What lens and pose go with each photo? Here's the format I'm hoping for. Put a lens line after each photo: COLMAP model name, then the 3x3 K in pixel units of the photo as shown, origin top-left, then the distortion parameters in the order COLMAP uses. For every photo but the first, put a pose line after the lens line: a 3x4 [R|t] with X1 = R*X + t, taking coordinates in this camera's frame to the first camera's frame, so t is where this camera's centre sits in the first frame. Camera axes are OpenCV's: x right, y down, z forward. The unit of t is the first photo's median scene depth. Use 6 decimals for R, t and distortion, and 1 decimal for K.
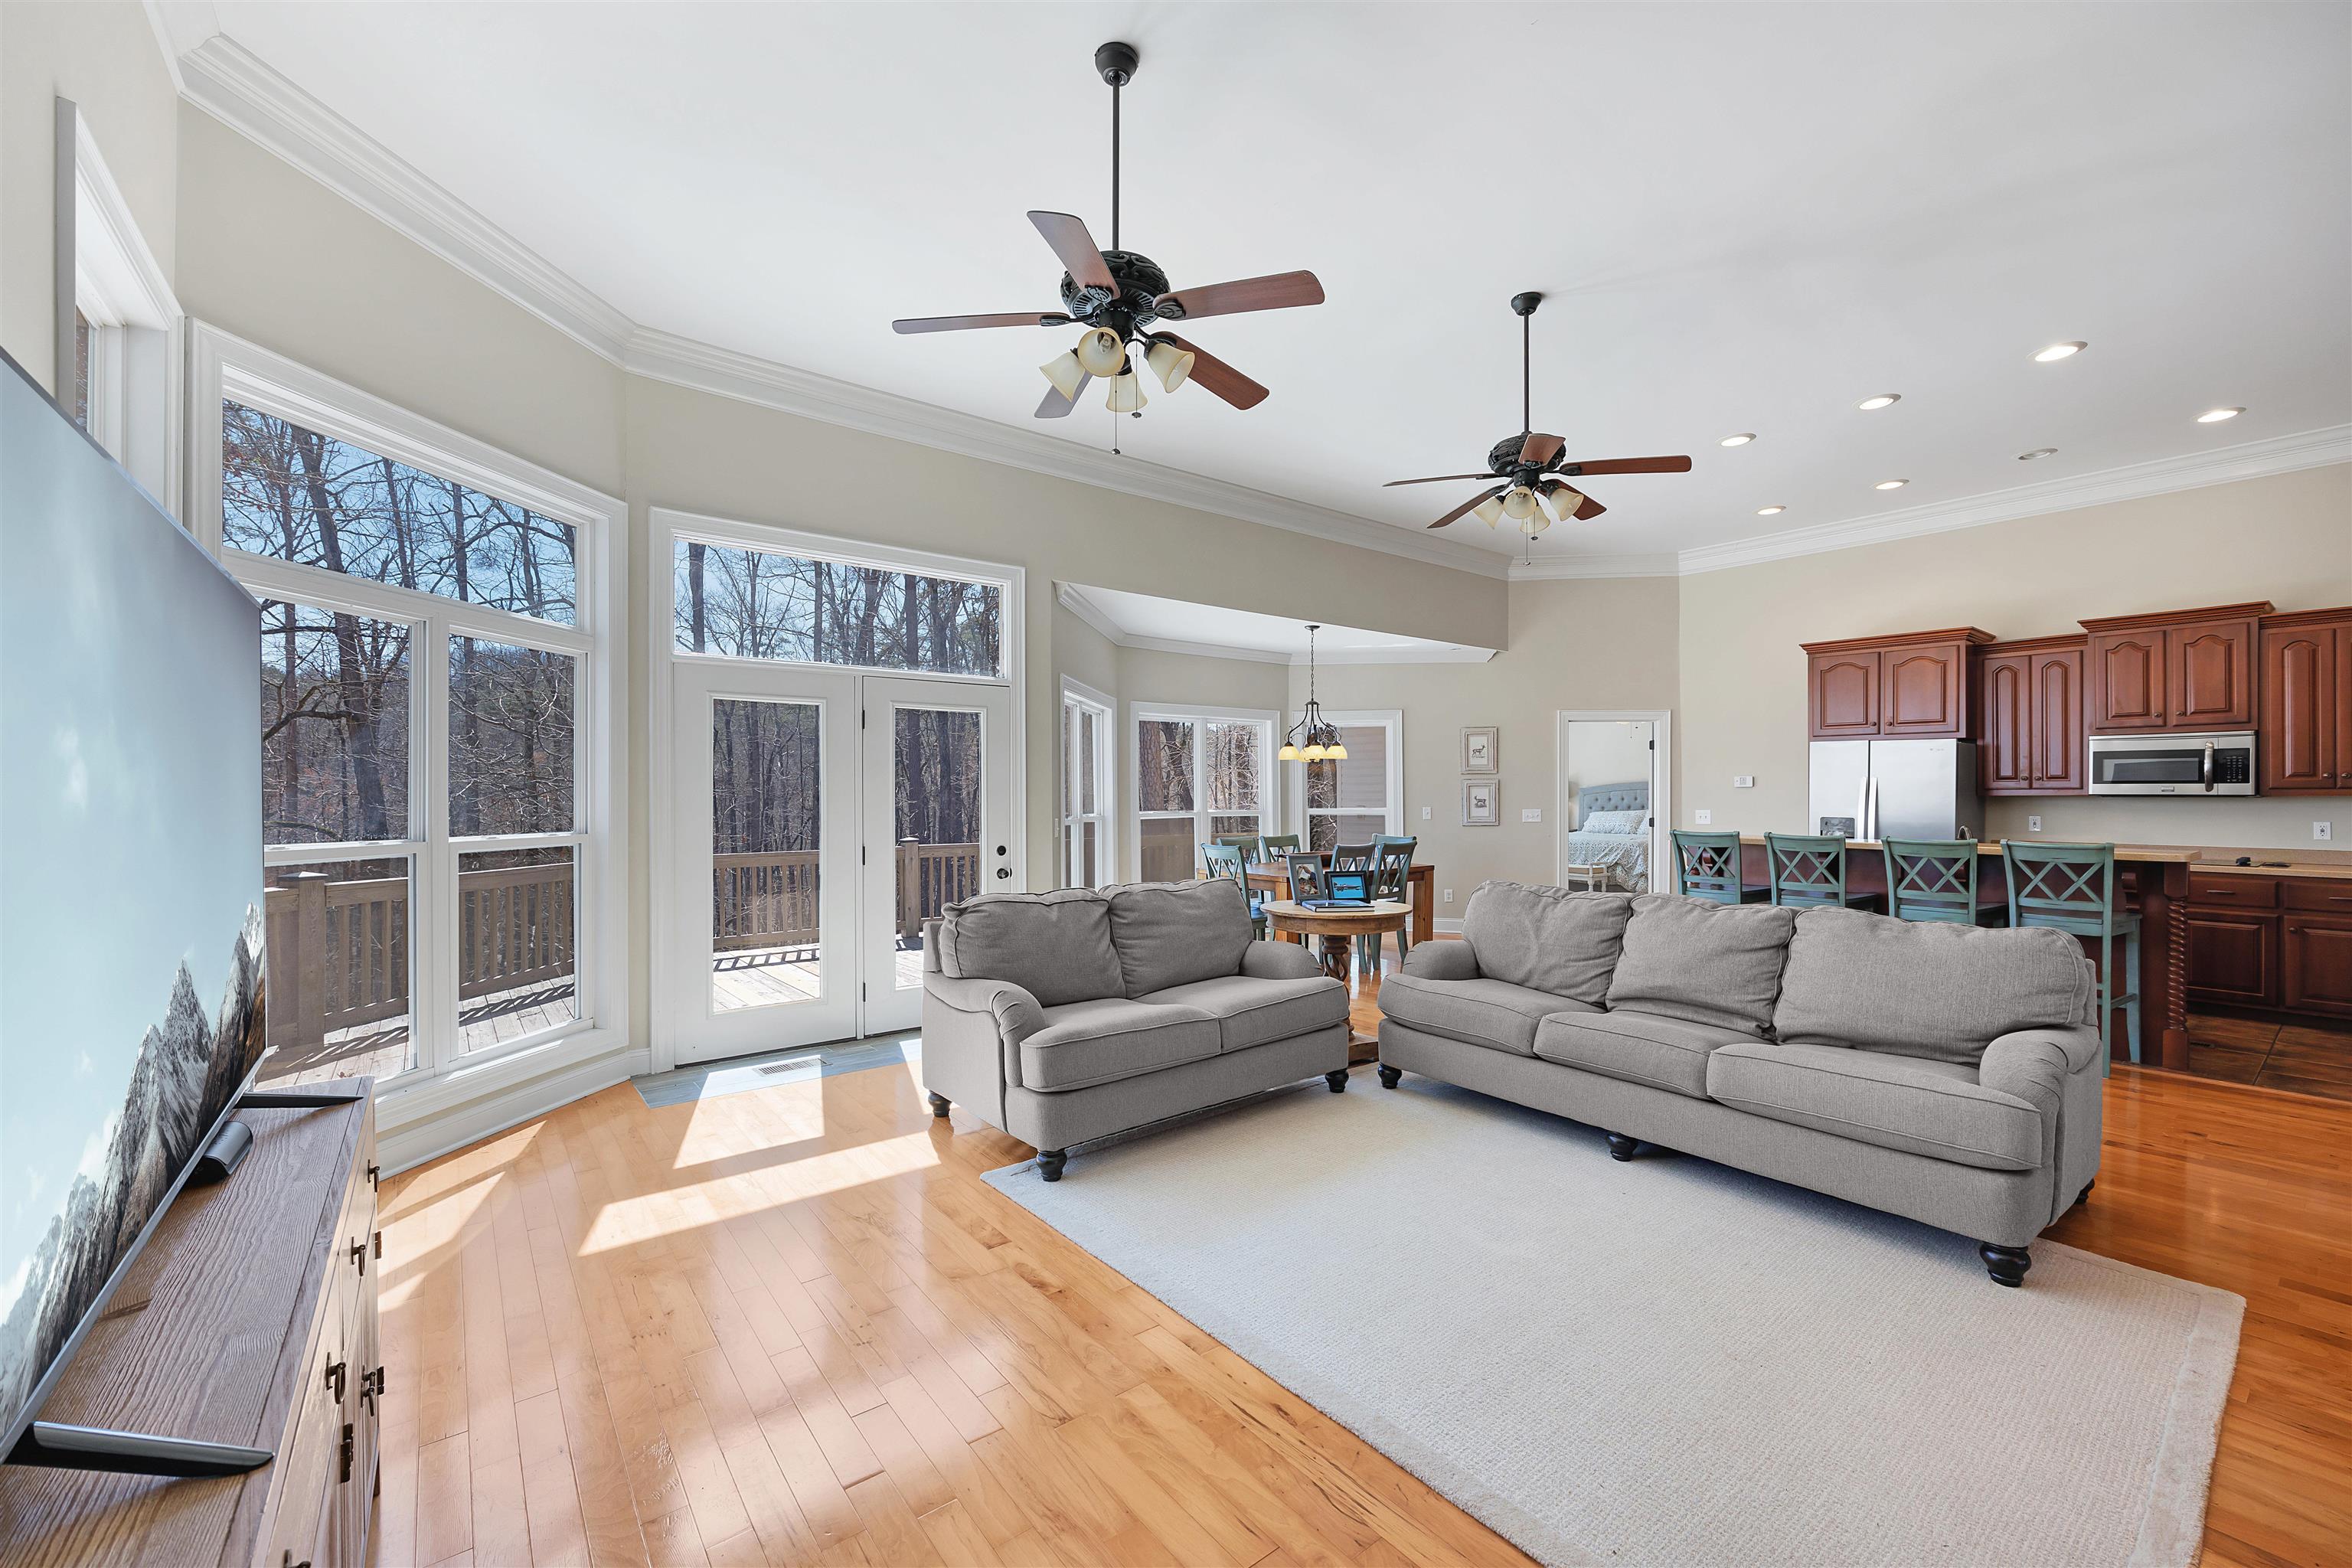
lens RADIAL K [[954.0, 0, 1198.1], [0, 954.0, 788.3], [0, 0, 1]] dist [-0.002889, 0.000948]
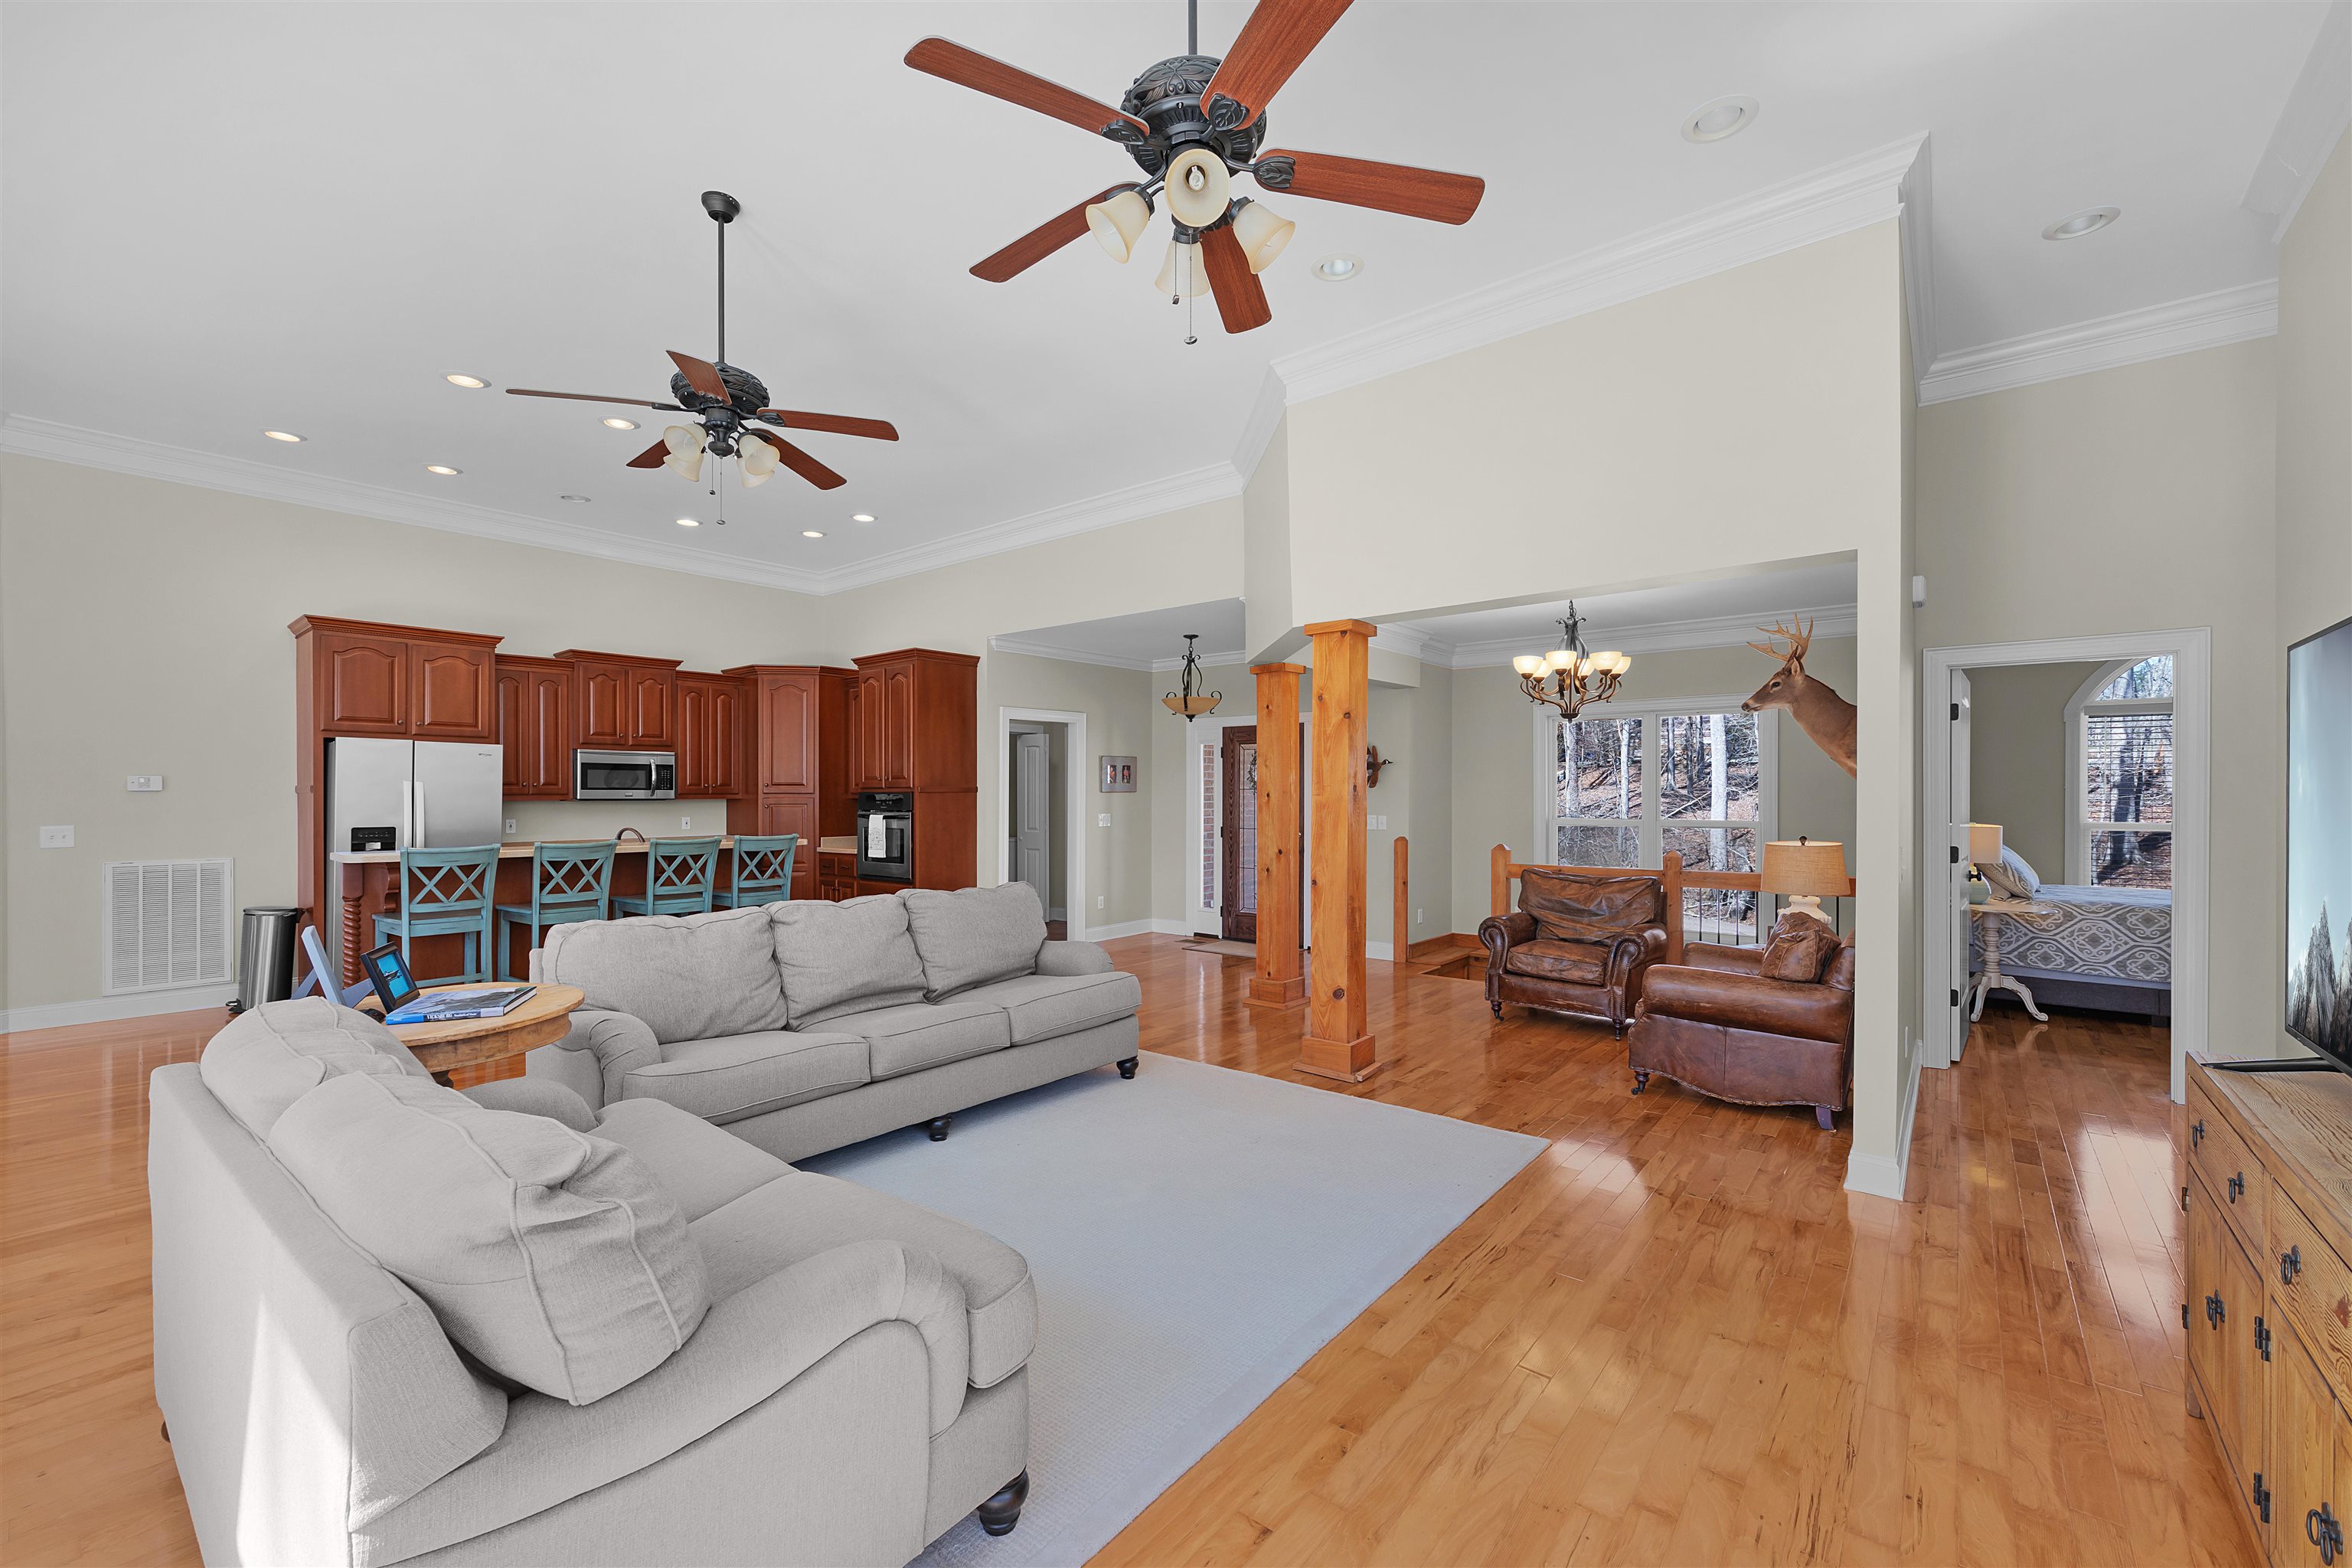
lens RADIAL K [[954.0, 0, 1188.4], [0, 954.0, 786.1], [0, 0, 1]] dist [-0.002889, 0.000948]
pose [[-0.213601, 0.009388, 0.976876, -0.369980], [0.002373, 0.999956, -0.009091, 0.002552], [-0.976918, 0.000377, -0.213614, 0.536778]]
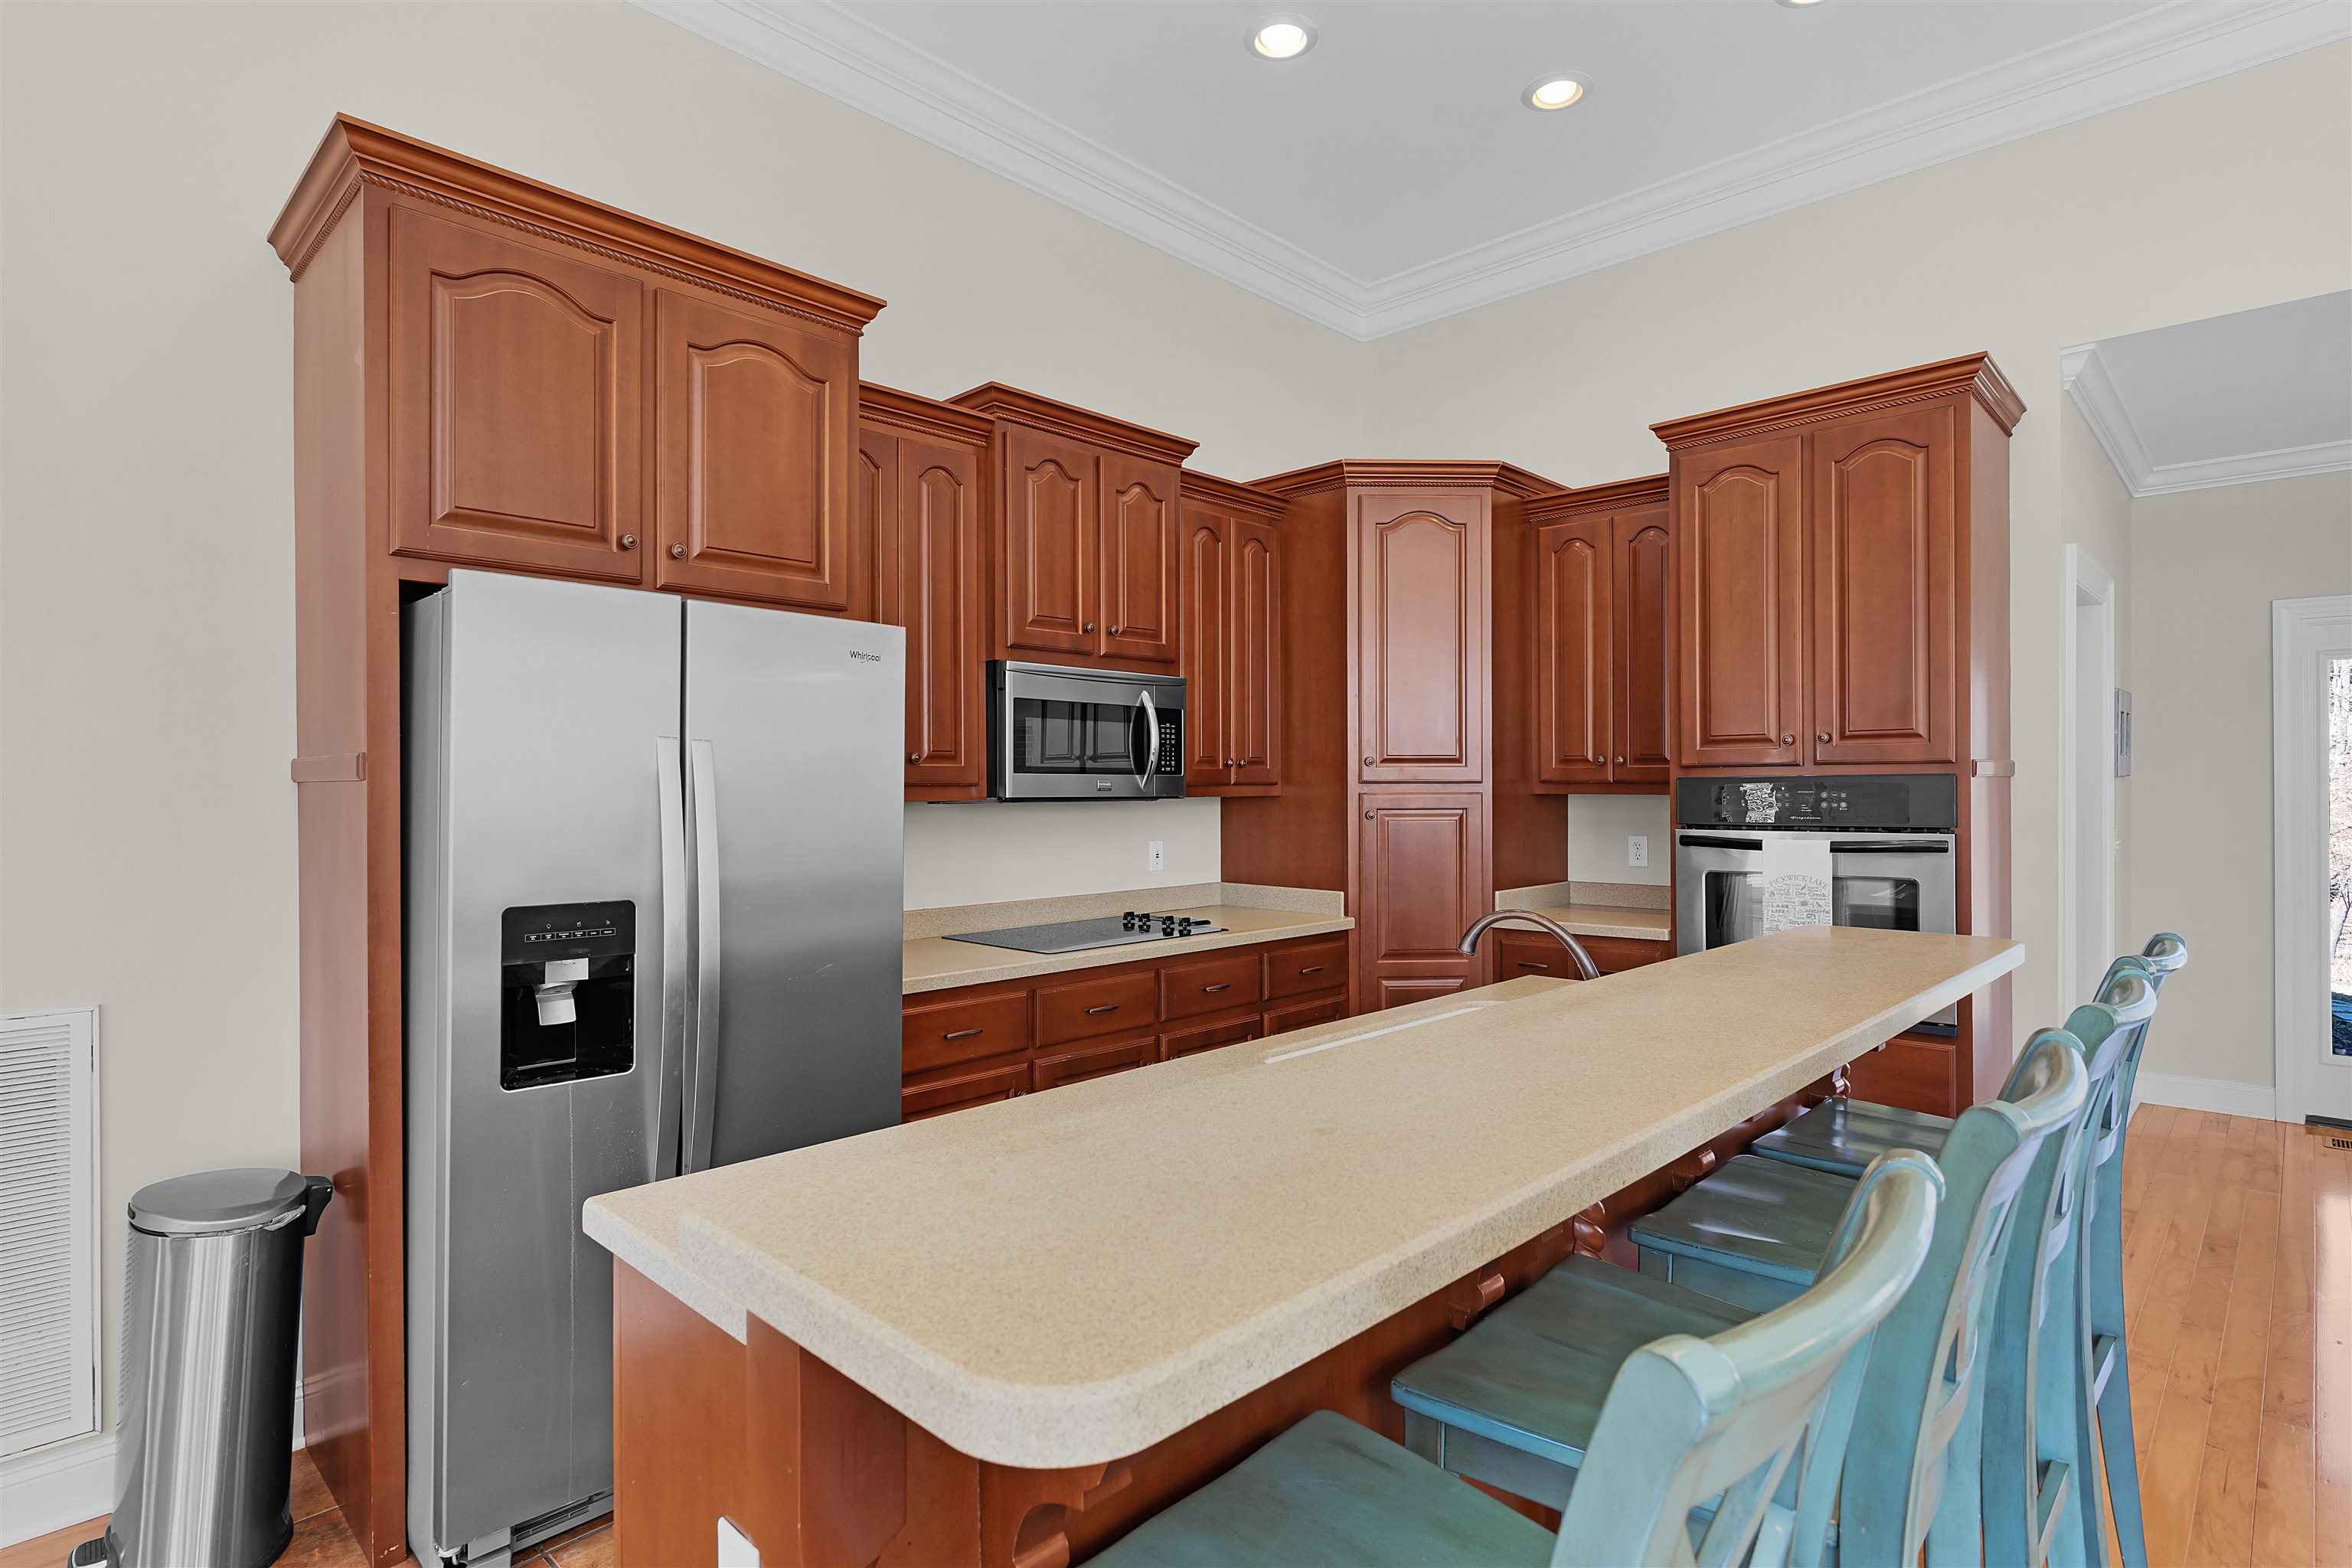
lens RADIAL K [[1175.2, 0, 1179.5], [0, 1175.2, 774.7], [0, 0, 1]] dist [0.003504, -0.000152]
pose [[-0.146331, 0.011763, 0.989166, 0.423350], [0.005273, 0.999924, -0.011111, 0.002294], [-0.989222, 0.003590, -0.146382, 1.032756]]
